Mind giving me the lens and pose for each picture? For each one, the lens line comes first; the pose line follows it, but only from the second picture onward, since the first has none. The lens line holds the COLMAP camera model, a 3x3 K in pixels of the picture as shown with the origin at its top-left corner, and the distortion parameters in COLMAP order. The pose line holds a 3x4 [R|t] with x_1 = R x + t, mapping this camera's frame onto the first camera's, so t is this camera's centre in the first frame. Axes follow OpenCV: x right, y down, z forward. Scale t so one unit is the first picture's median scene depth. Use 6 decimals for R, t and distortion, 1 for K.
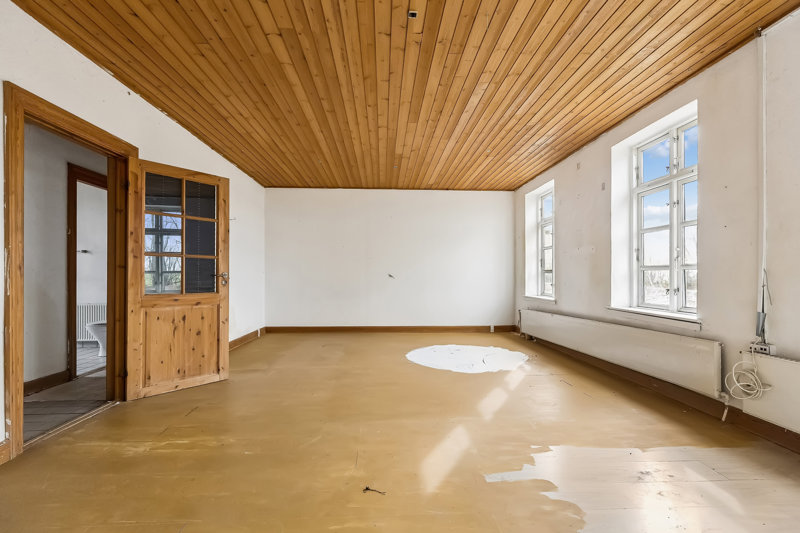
lens RADIAL K [[360.2, 0, 401.3], [0, 360.2, 273.2], [0, 0, 1]] dist [-0.000056, -0.000014]
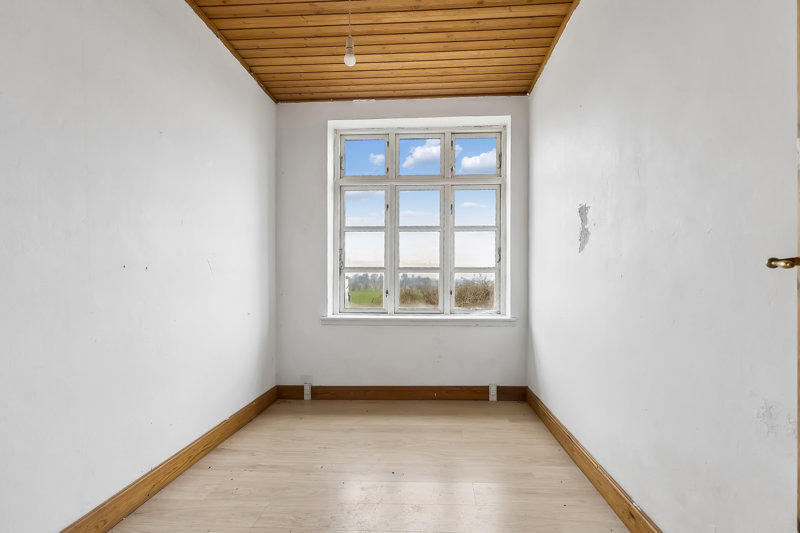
lens RADIAL K [[322.6, 0, 401.6], [0, 322.6, 283.3], [0, 0, 1]] dist [0.000133, 0.000038]
pose [[0.122180, -0.014726, 0.992399, -0.167341], [-0.000766, 0.999888, 0.014931, 0.009650], [-0.992508, -0.002585, 0.122155, 1.035328]]
